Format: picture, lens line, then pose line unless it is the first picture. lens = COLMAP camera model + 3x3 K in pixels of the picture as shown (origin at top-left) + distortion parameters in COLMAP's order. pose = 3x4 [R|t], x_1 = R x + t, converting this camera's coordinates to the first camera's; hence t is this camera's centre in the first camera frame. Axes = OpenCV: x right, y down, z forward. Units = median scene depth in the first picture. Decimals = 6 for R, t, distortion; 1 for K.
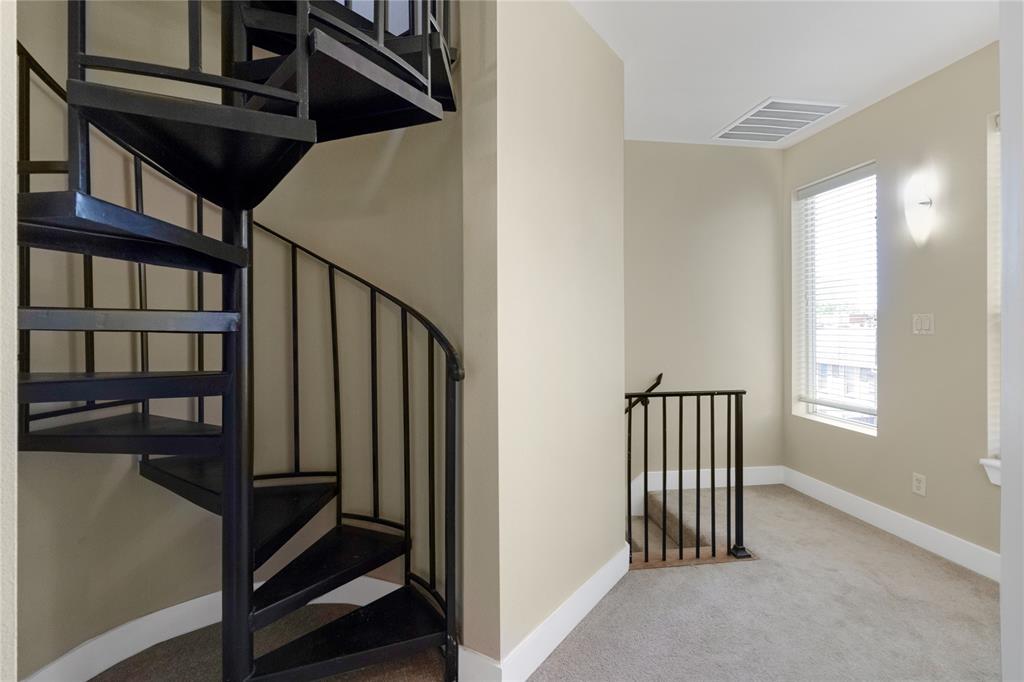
lens RADIAL K [[476.7, 0, 513.2], [0, 476.7, 323.0], [0, 0, 1]] dist [0.002293, -0.000253]
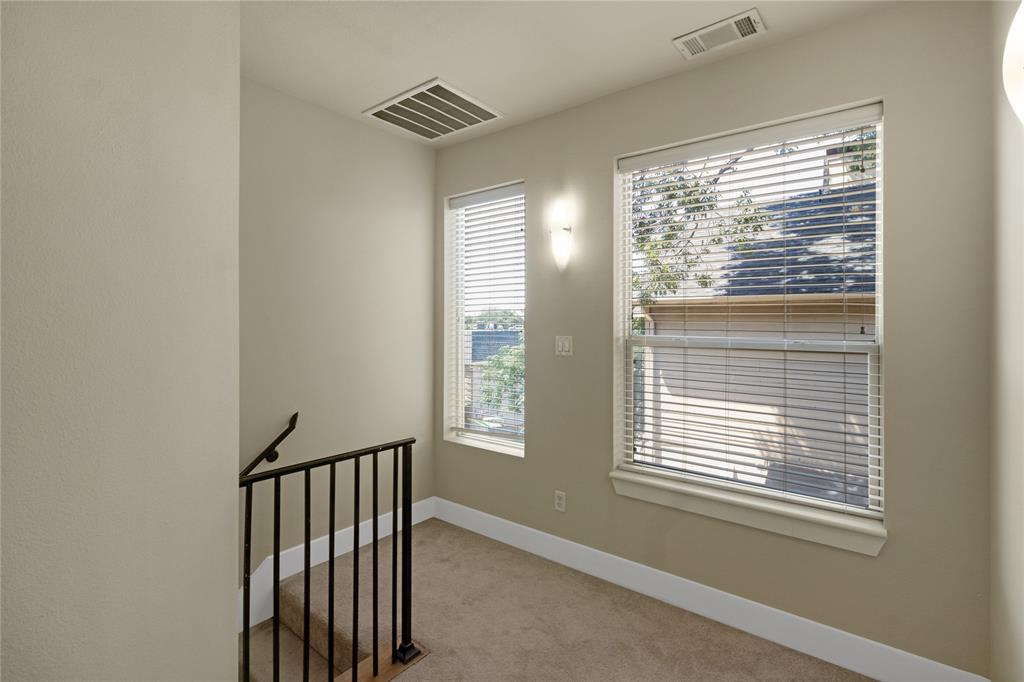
lens RADIAL K [[476.7, 0, 513.2], [0, 476.7, 323.0], [0, 0, 1]] dist [0.002293, -0.000253]
pose [[0.733502, 0.005224, 0.679667, 0.074655], [-0.003254, 0.999986, -0.004174, -0.042385], [-0.679680, 0.000850, 0.733509, 0.314864]]
